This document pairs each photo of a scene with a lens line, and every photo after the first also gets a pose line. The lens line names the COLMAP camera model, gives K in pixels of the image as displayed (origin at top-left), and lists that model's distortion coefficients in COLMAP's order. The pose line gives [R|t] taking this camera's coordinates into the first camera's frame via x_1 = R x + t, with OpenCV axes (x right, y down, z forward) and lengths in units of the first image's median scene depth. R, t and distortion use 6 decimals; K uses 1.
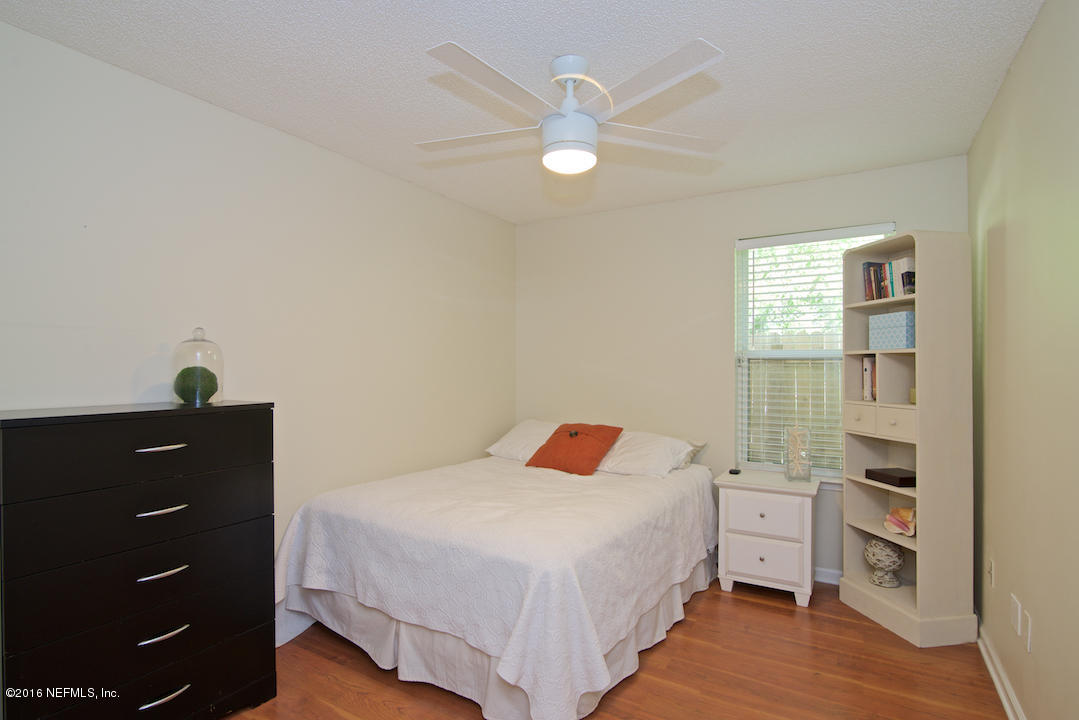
lens RADIAL K [[540.1, 0, 541.0], [0, 540.1, 363.8], [0, 0, 1]] dist [-0.006607, -0.000246]
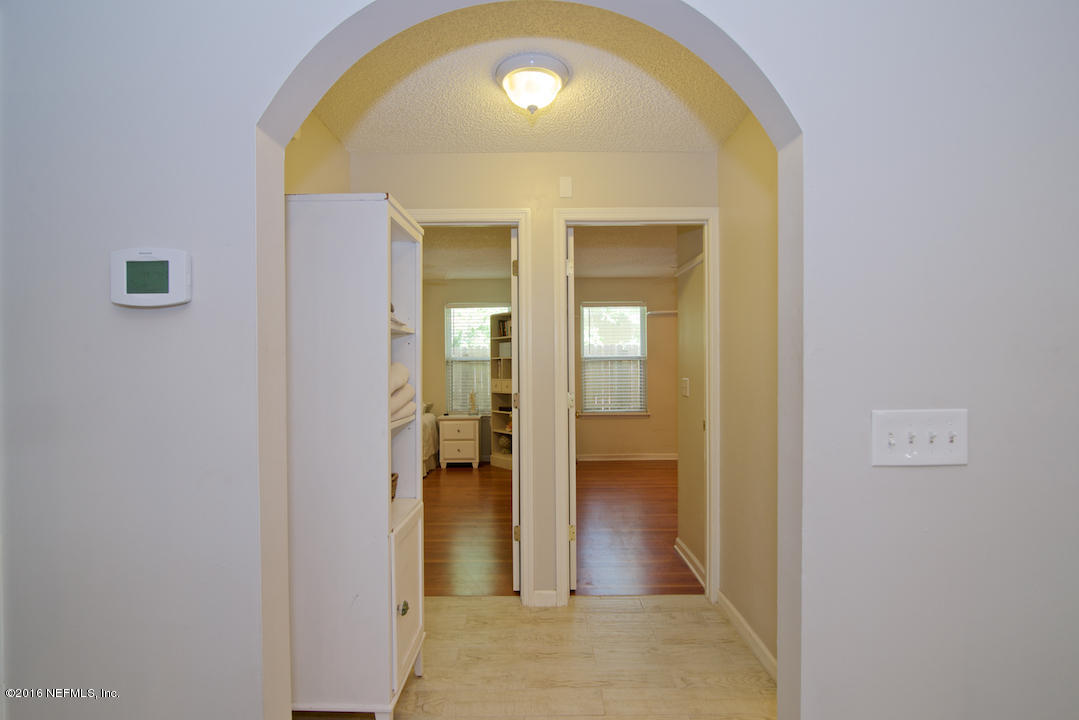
lens RADIAL K [[517.7, 0, 543.7], [0, 517.7, 361.0], [0, 0, 1]] dist [0.000452, 0.000011]
pose [[0.853385, -0.010302, 0.521179, -0.408098], [0.012715, 0.999919, -0.001053, -0.005371], [-0.521126, 0.007525, 0.853447, -1.027086]]
